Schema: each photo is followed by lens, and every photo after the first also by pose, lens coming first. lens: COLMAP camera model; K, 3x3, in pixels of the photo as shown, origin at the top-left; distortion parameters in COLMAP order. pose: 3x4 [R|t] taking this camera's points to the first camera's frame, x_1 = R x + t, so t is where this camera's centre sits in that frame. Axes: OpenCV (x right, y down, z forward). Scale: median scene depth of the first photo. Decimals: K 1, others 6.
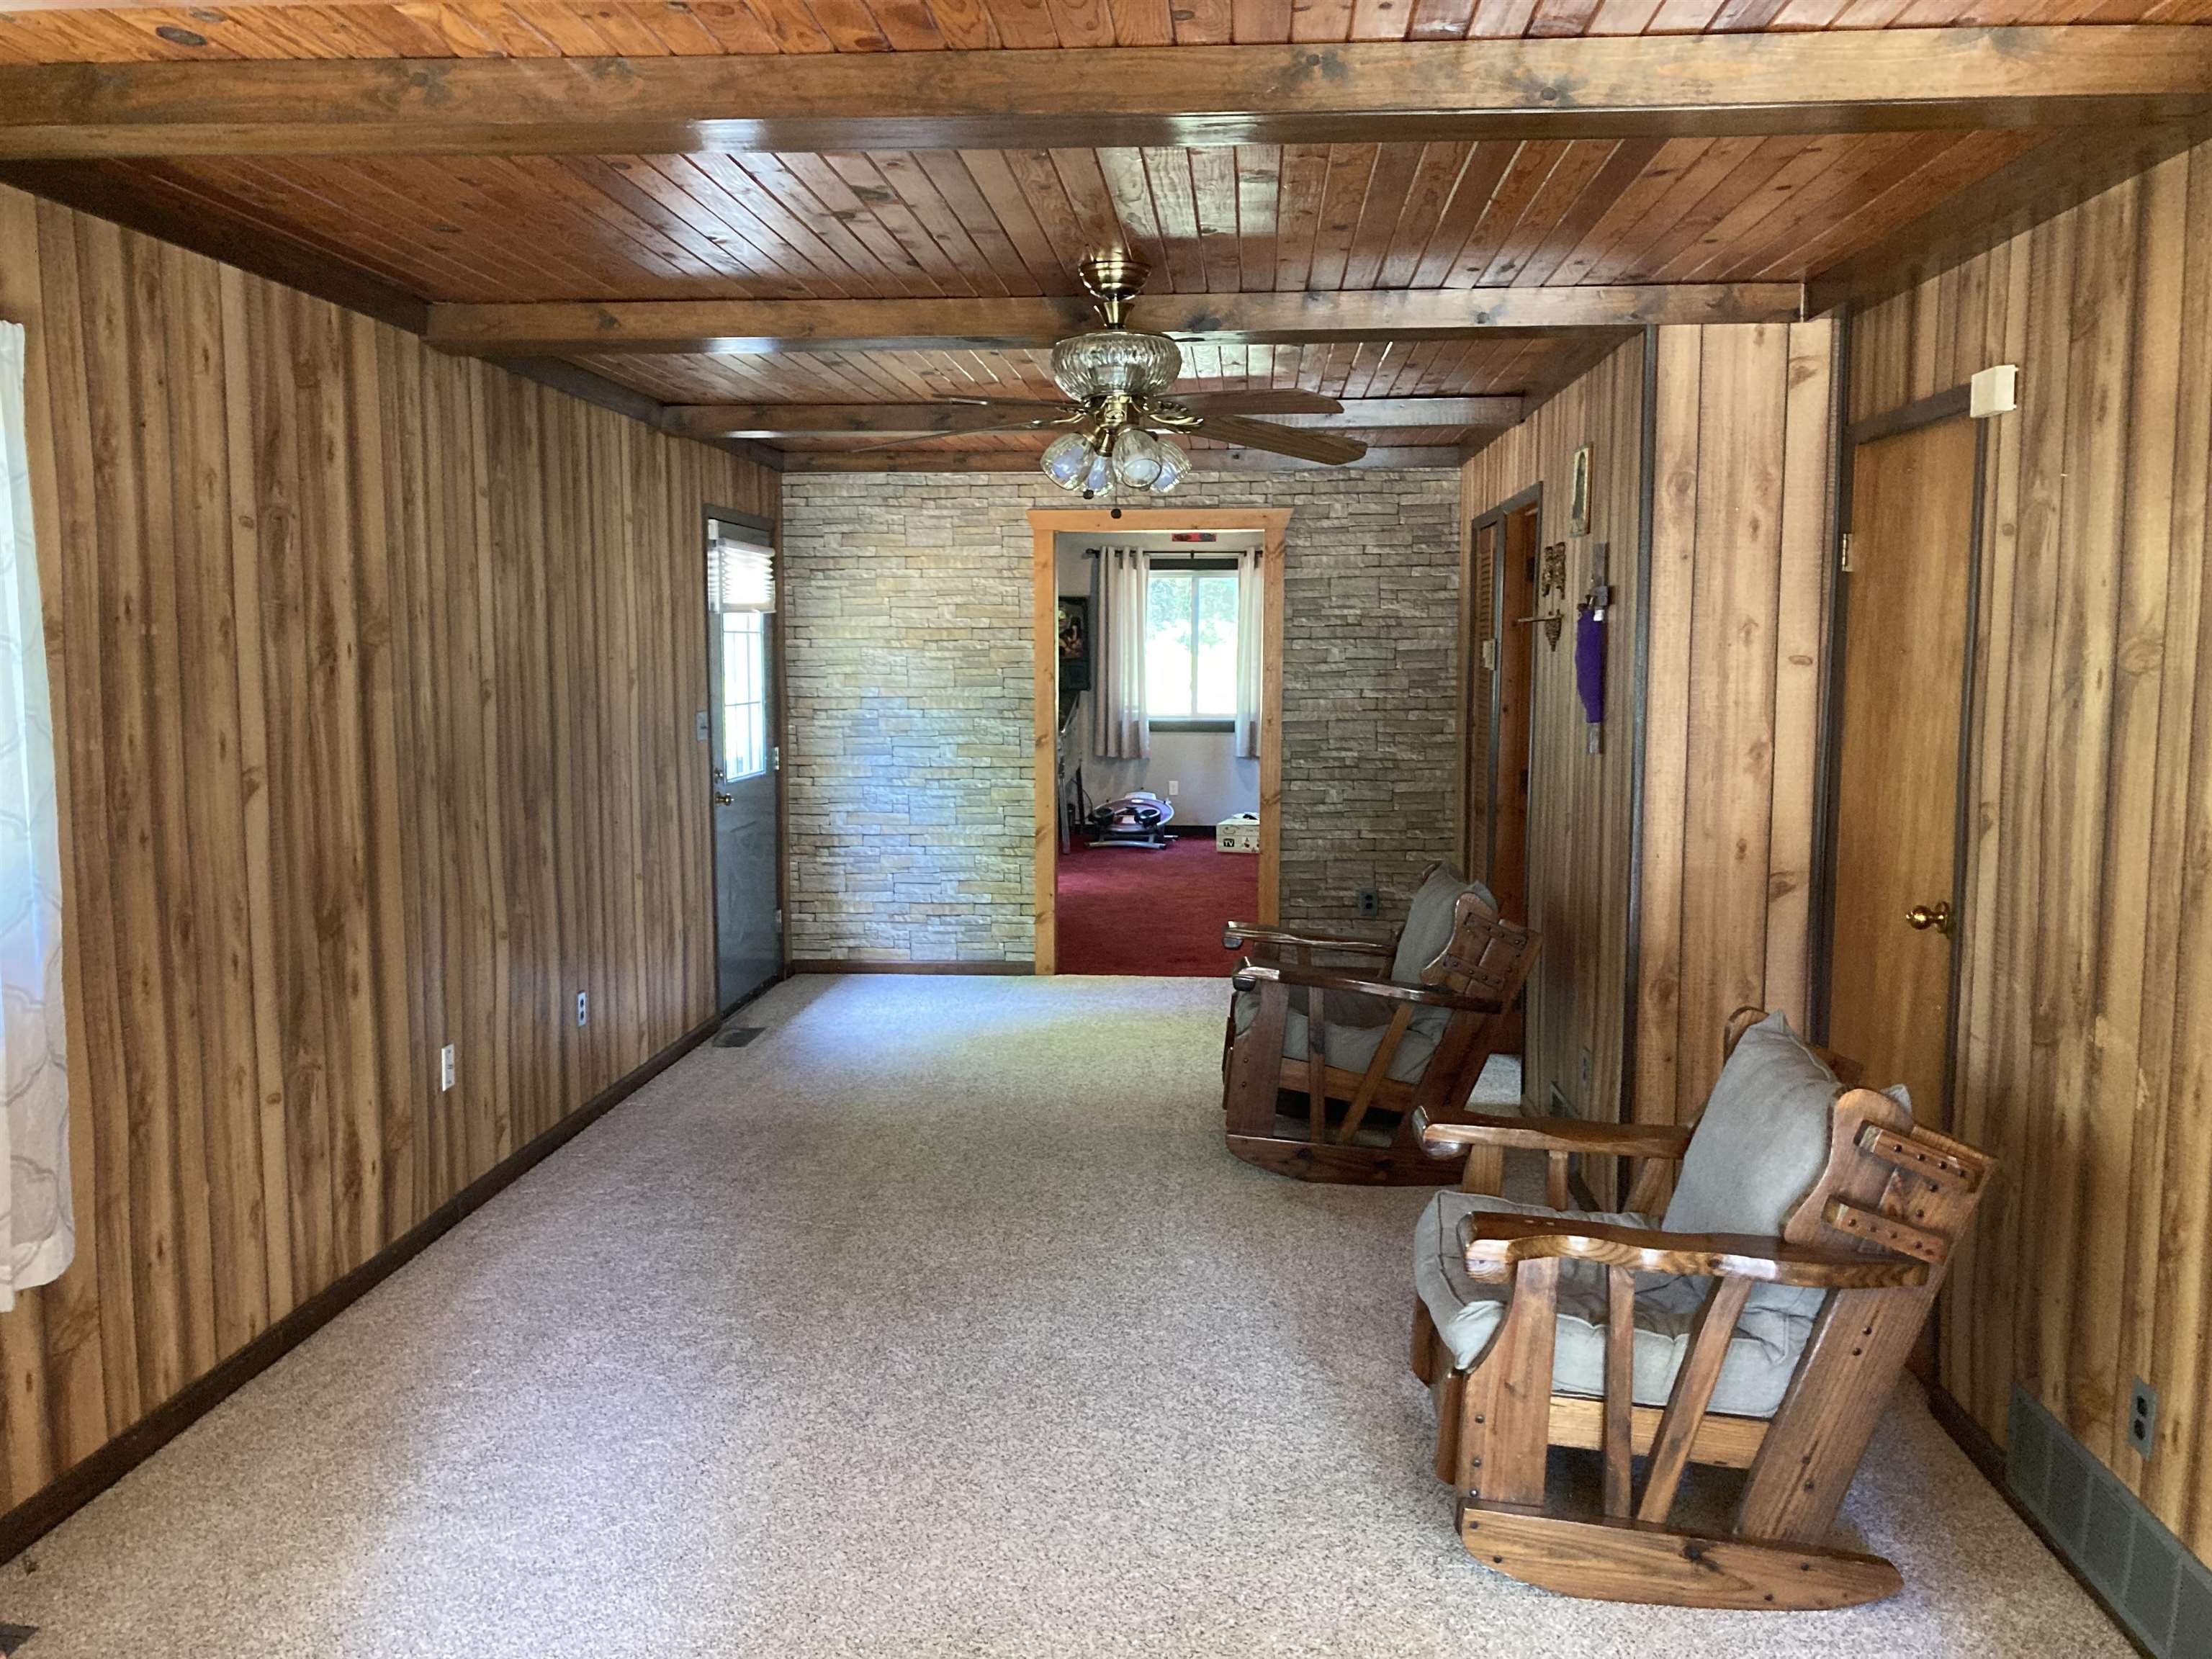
lens RADIAL K [[1829.0, 0, 1106.0], [0, 1829.0, 829.5], [0, 0, 1]] dist [0.190791, -0.534787]
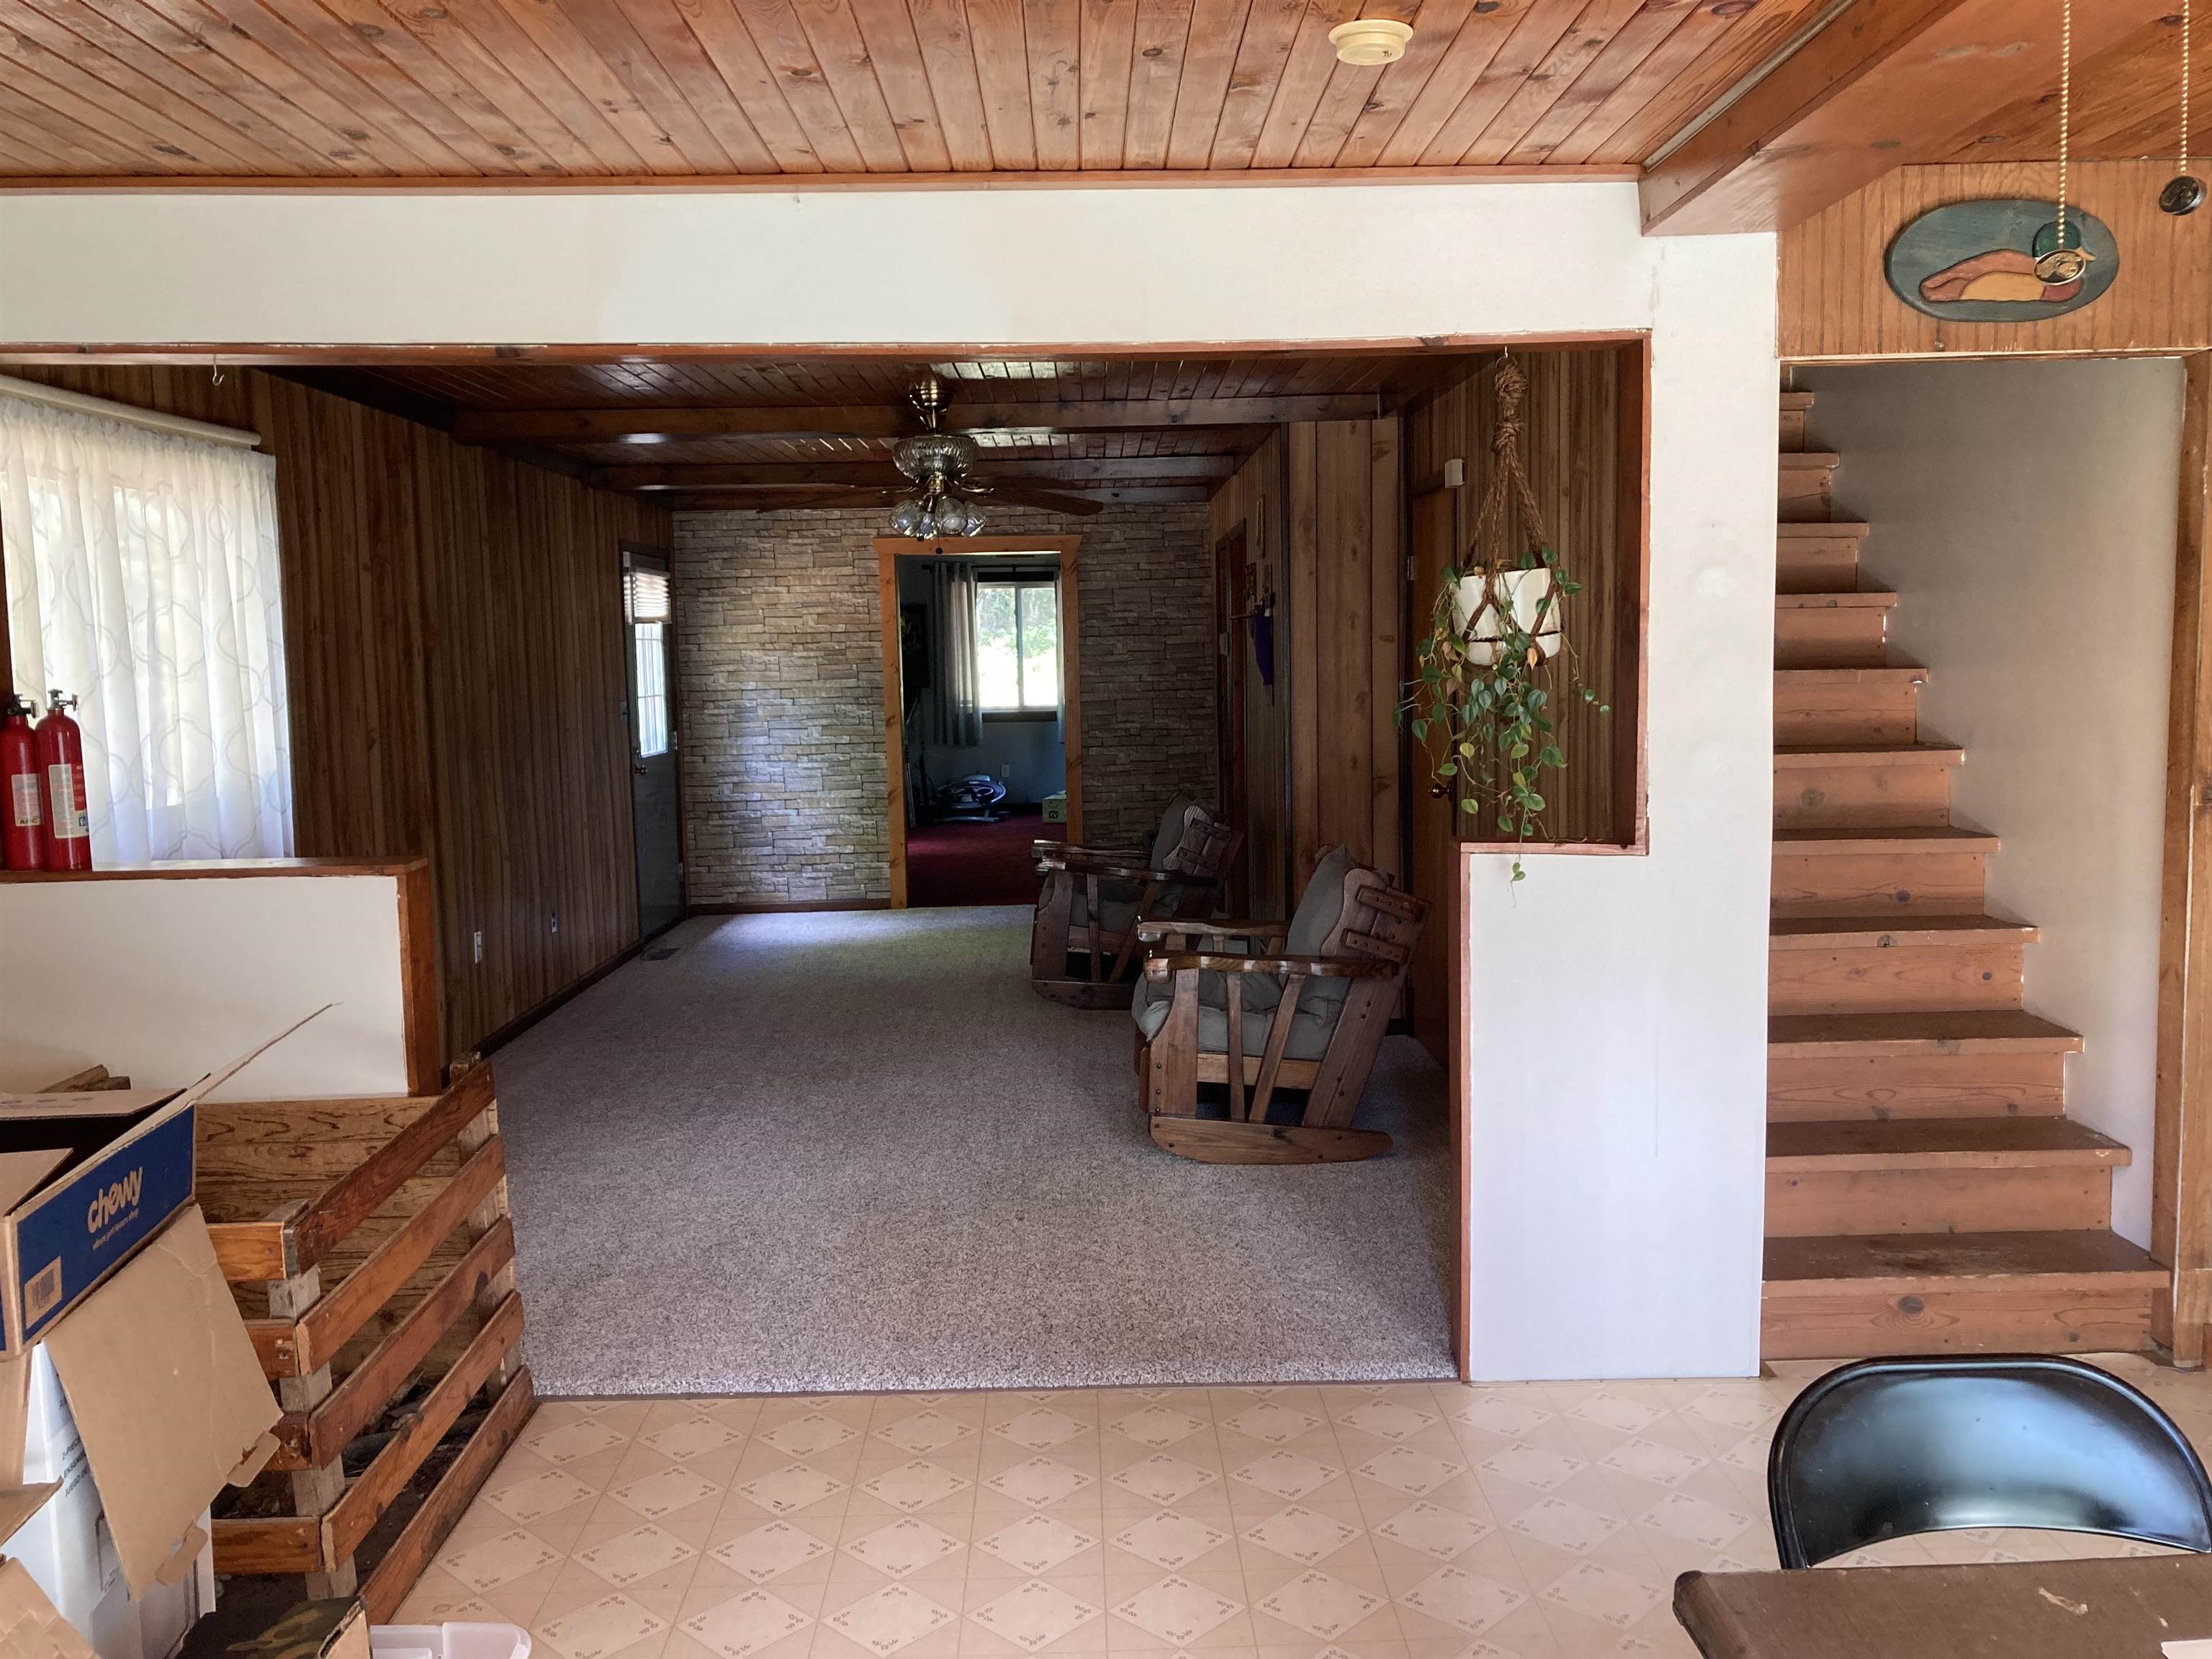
lens RADIAL K [[1829.0, 0, 1106.0], [0, 1829.0, 829.5], [0, 0, 1]] dist [0.190791, -0.534787]
pose [[0.995999, -0.030948, 0.083836, 0.006554], [0.031339, 0.999503, -0.003345, 0.054463], [-0.083691, 0.005959, 0.996474, -0.419600]]
